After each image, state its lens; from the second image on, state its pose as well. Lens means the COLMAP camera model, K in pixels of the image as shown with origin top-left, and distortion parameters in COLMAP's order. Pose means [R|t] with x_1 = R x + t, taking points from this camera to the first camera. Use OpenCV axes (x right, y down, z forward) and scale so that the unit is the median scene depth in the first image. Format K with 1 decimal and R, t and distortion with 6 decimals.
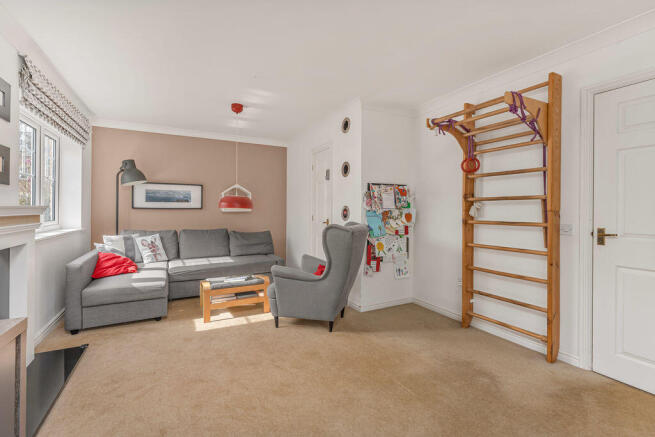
lens RADIAL K [[288.1, 0, 329.2], [0, 288.1, 212.6], [0, 0, 1]] dist [-0.001231, -0.000105]
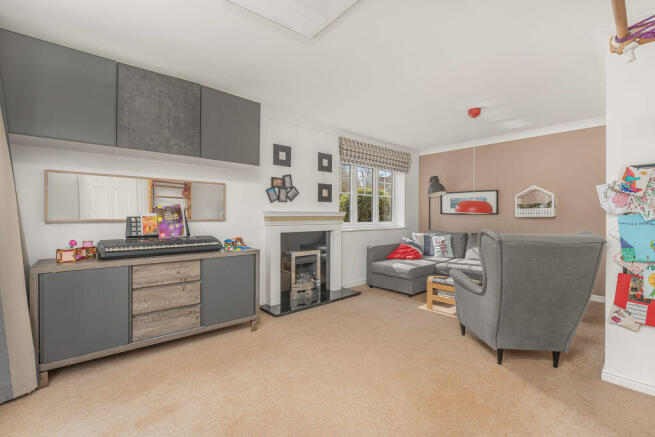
lens RADIAL K [[288.1, 0, 329.5], [0, 288.1, 216.6], [0, 0, 1]] dist [-0.001231, -0.000105]
pose [[0.243392, 0.003158, -0.969923, 0.451850], [-0.013620, 0.999907, -0.000162, 0.004955], [0.969832, 0.013250, 0.243412, 0.227869]]
